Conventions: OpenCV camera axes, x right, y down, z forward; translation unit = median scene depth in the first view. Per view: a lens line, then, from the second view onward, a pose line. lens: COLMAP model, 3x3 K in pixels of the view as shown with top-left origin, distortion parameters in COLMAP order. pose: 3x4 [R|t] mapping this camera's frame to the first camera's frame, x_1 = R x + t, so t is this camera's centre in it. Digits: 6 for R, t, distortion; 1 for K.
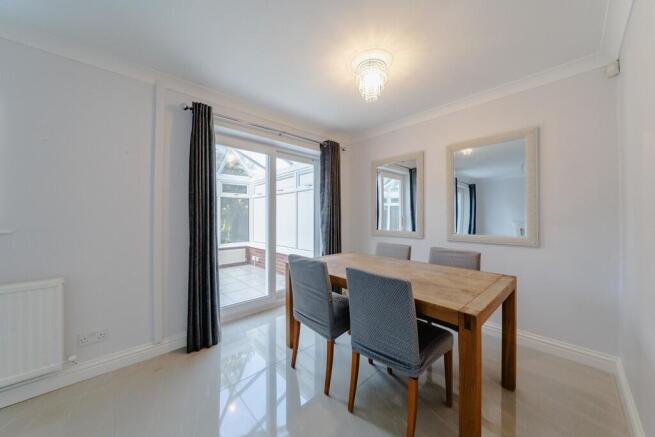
lens RADIAL K [[225.8, 0, 327.7], [0, 225.8, 214.7], [0, 0, 1]] dist [-0.000060, 0.000105]
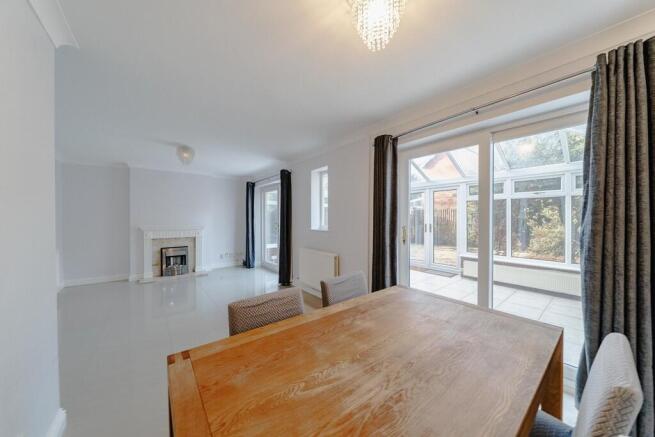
lens RADIAL K [[226.6, 0, 327.5], [0, 226.6, 218.5], [0, 0, 1]] dist [0.000079, 0.000026]
pose [[-0.075990, -0.002879, -0.997104, 0.628496], [-0.001254, 0.999995, -0.002792, -0.004460], [0.997108, 0.001038, -0.075993, 0.625102]]
